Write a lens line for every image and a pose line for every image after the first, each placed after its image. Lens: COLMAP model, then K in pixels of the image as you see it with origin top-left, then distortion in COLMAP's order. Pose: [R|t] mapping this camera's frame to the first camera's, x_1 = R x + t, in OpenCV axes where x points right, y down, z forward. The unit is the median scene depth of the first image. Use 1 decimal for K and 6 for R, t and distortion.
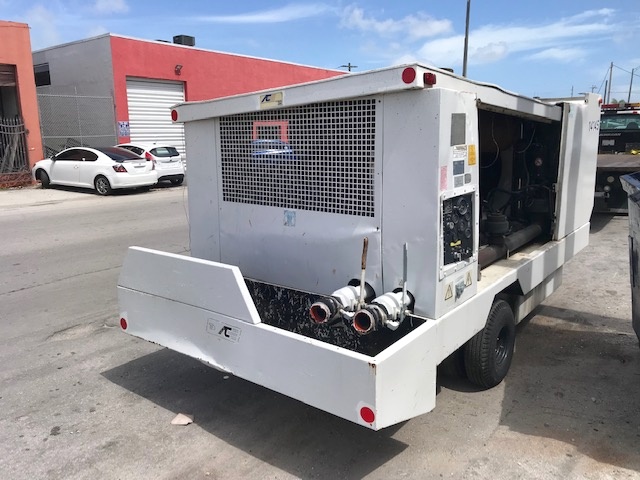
lens RADIAL K [[522.4, 0, 319.7], [0, 522.4, 239.6], [0, 0, 1]] dist [0.030619, -0.005079]
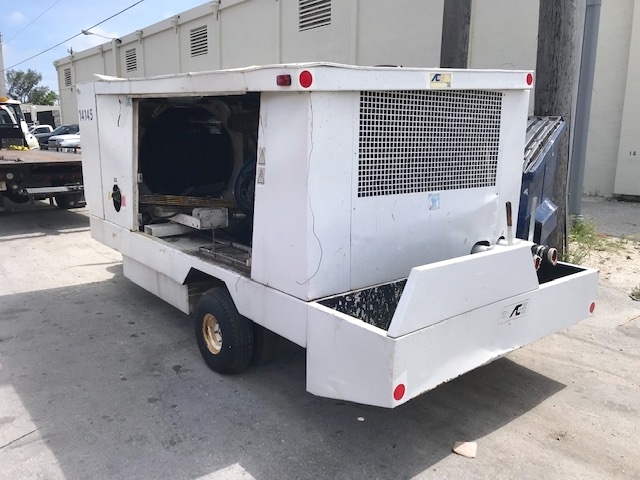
lens RADIAL K [[522.4, 0, 319.3], [0, 522.4, 234.9], [0, 0, 1]] dist [0.030619, -0.005079]
pose [[0.216691, -0.171840, 0.960997, -1.117257], [0.176435, 0.975070, 0.134573, -0.157299], [-0.960164, 0.140392, 0.241608, 1.015502]]
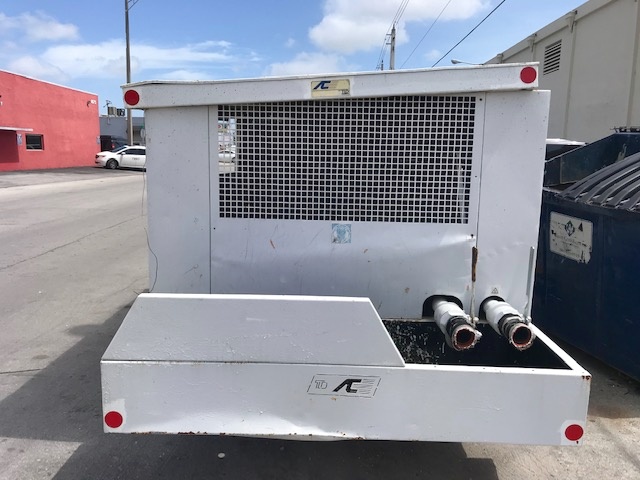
lens RADIAL K [[522.4, 0, 317.9], [0, 522.4, 237.3], [0, 0, 1]] dist [0.030619, -0.005079]
pose [[0.798744, -0.072857, 0.597243, -0.602199], [0.090697, 0.995879, 0.000188, -0.039343], [-0.594795, 0.054018, 0.802060, 0.375526]]
